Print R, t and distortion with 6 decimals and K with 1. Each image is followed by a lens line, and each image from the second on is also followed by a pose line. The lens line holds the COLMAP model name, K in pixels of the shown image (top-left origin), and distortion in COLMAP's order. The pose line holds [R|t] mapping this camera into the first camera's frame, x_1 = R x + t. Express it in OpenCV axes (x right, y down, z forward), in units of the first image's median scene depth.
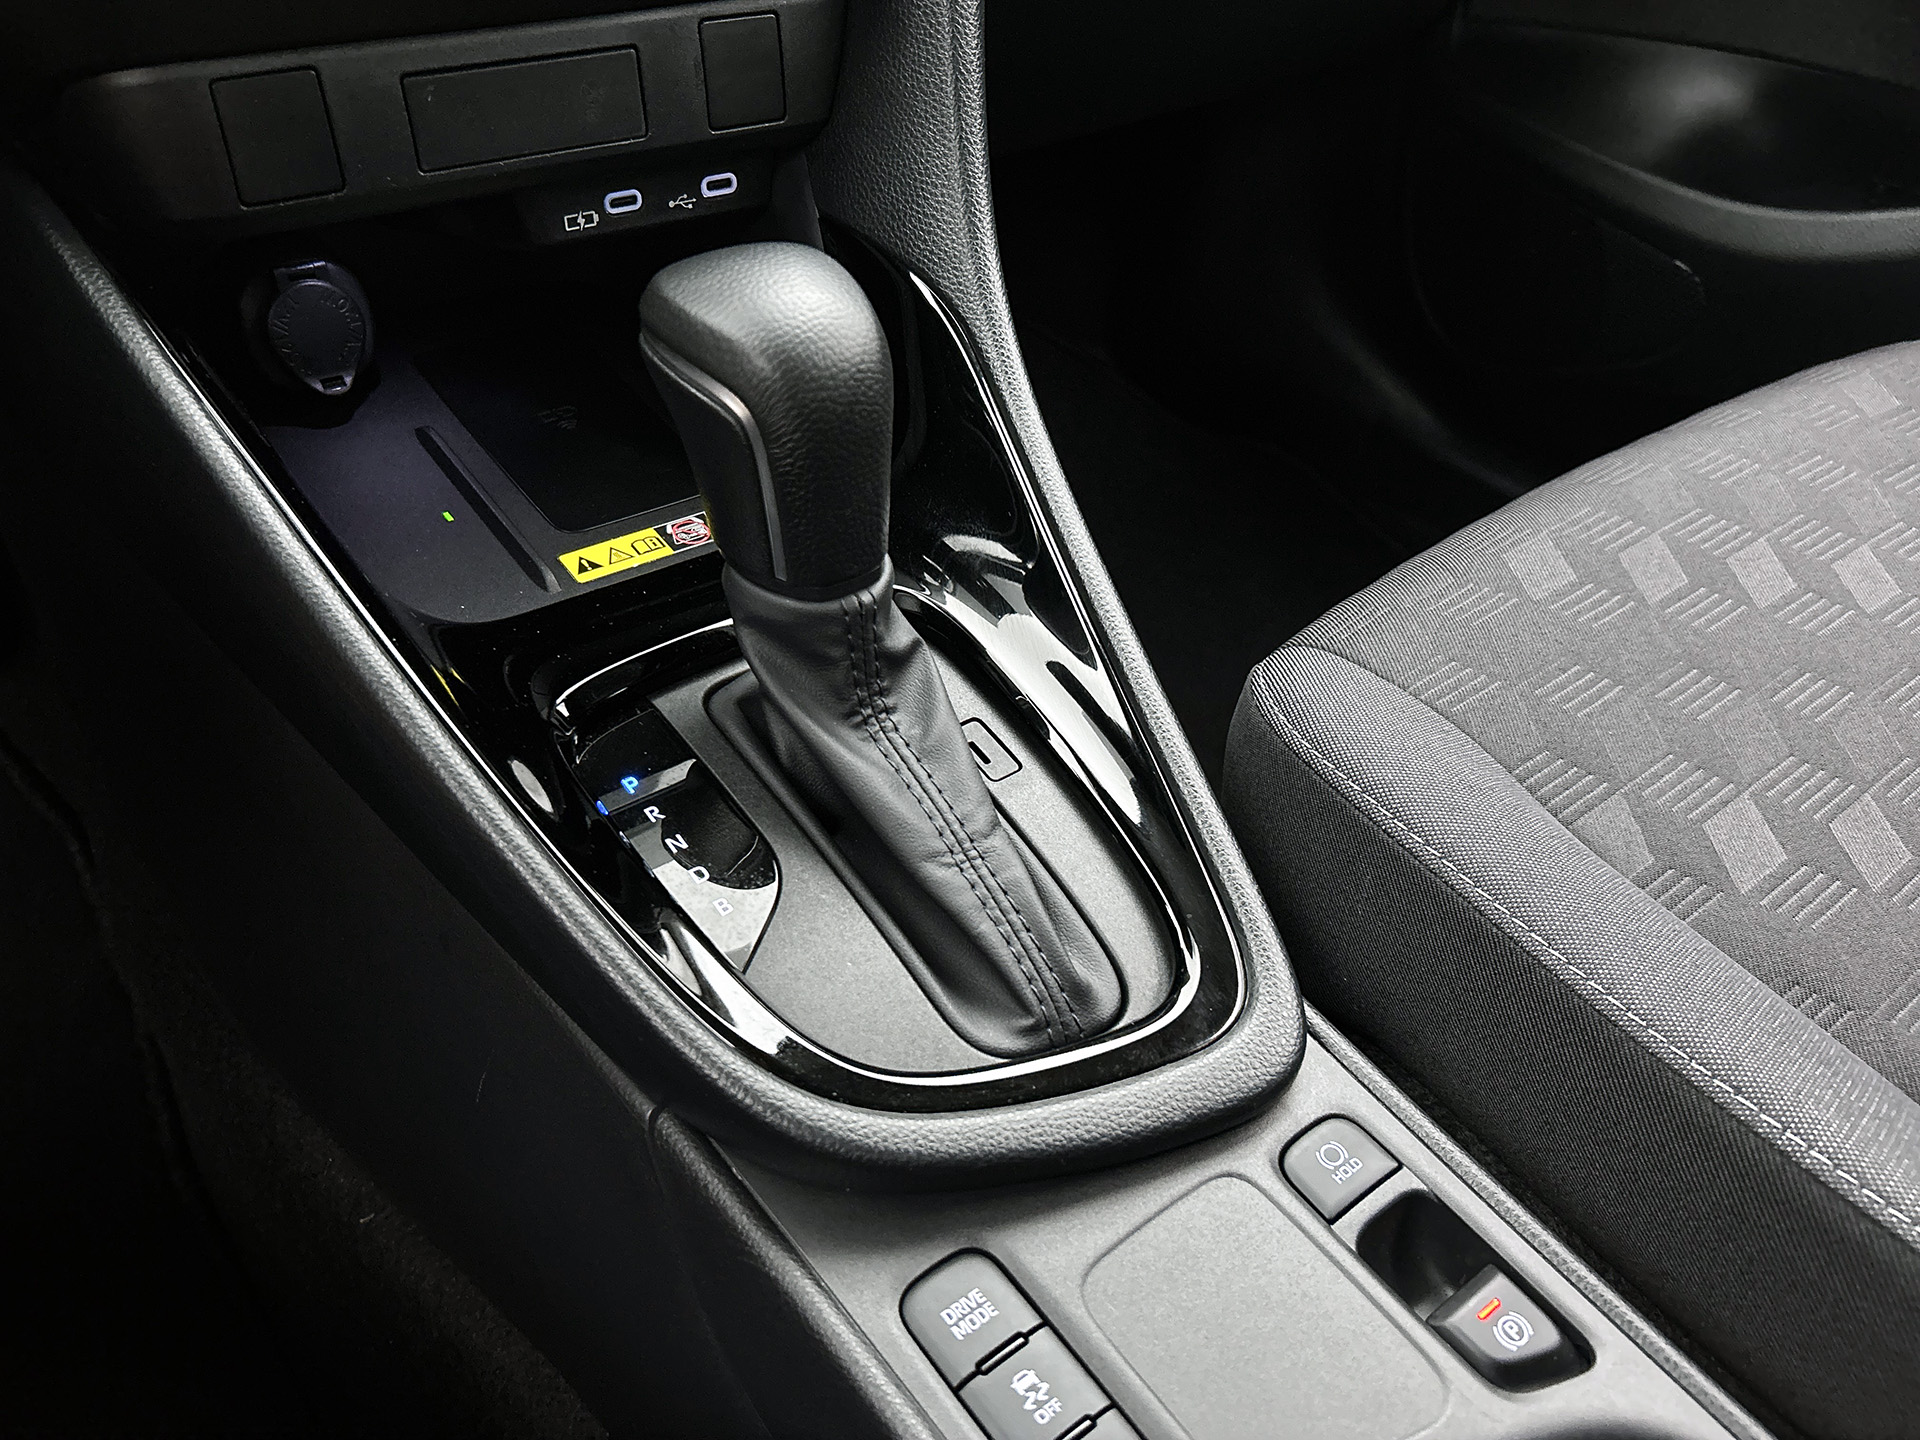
lens RADIAL K [[1510.4, 0, 988.8], [0, 1510.4, 720.5], [0, 0, 1]] dist [0.001839, -0.006988]
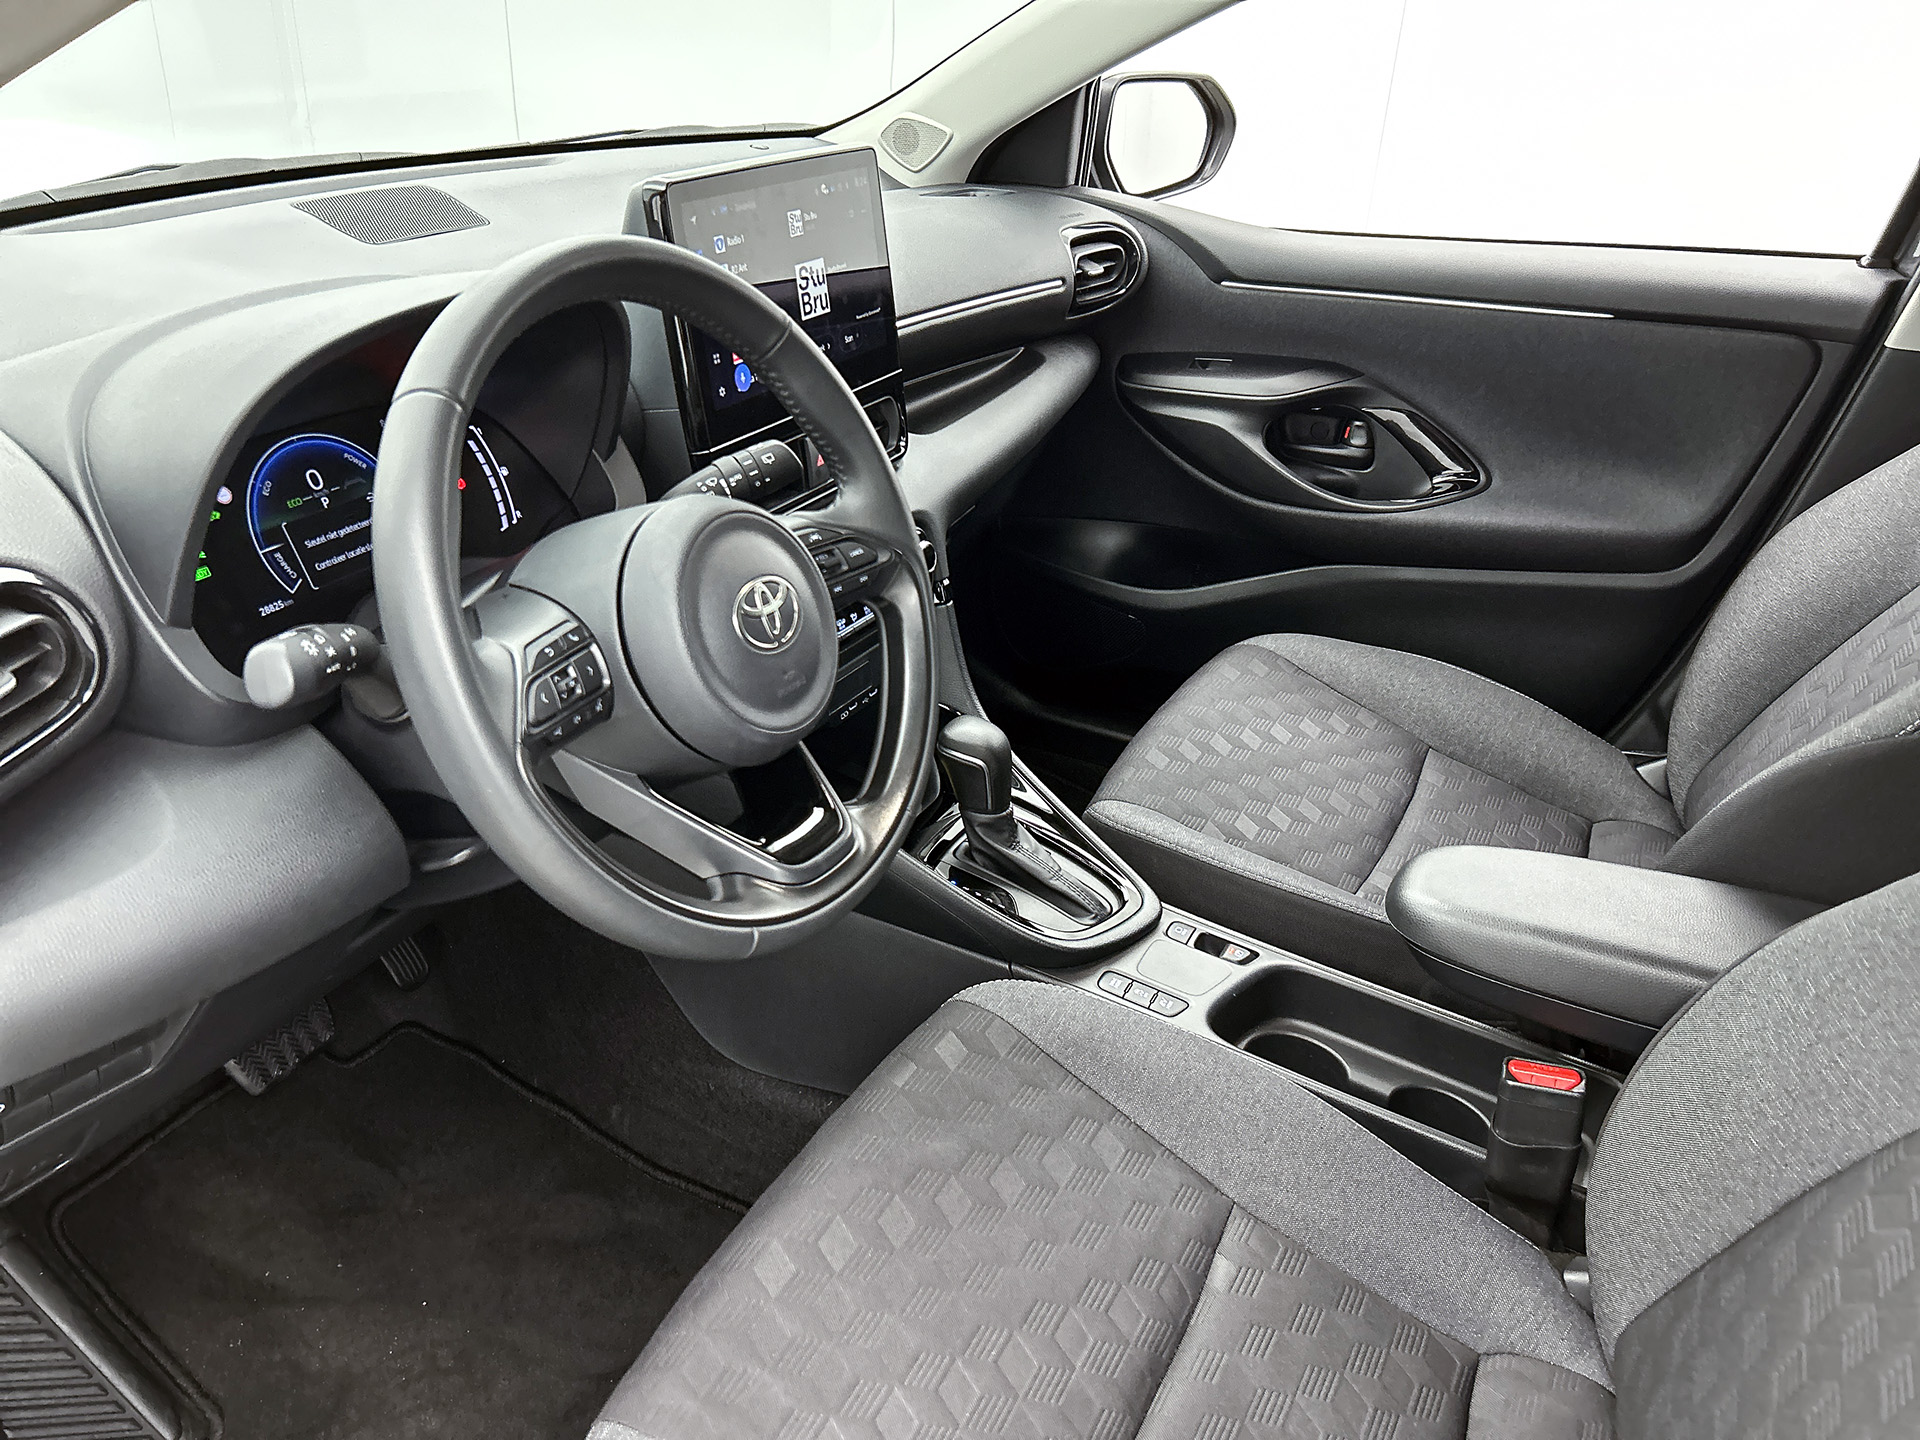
lens RADIAL K [[1448.2, 0, 960.0], [0, 1448.2, 720.0], [0, 0, 1]] dist [0.063550, -0.079335]
pose [[0.911665, -0.208117, 0.354335, -1.047036], [0.267139, 0.955359, -0.126195, 0.086101], [-0.312254, 0.209704, 0.926564, -1.633491]]
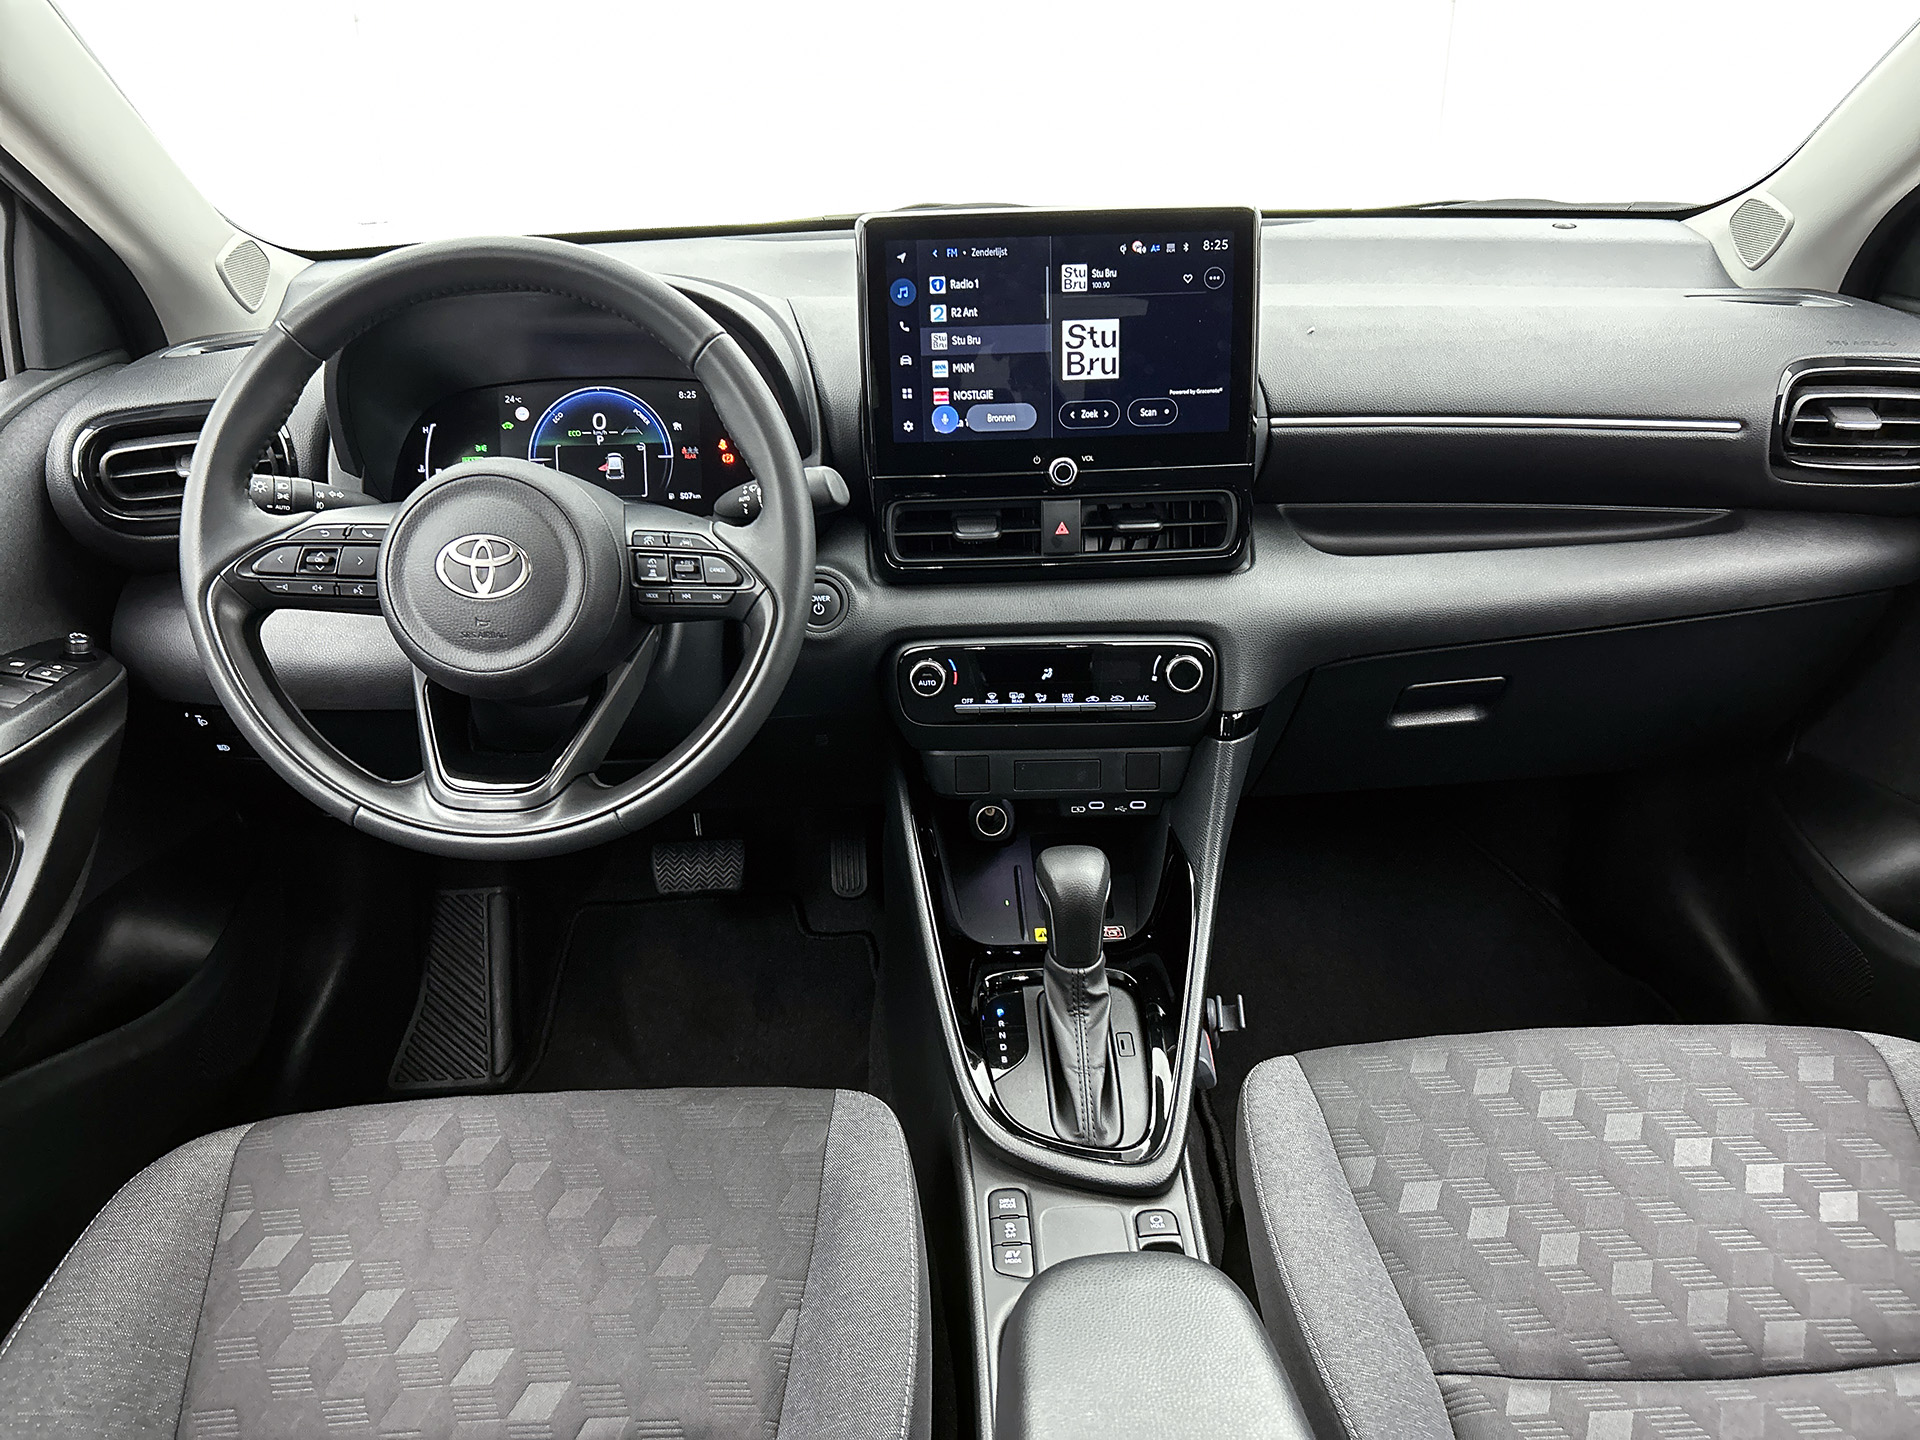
lens RADIAL K [[1448.2, 0, 960.0], [0, 1448.2, 720.0], [0, 0, 1]] dist [0.063550, -0.079335]
pose [[0.805663, 0.187888, -0.561787, 0.966365], [-0.322602, 0.934560, -0.150086, -0.031859], [0.496825, 0.302152, 0.813554, -1.219022]]
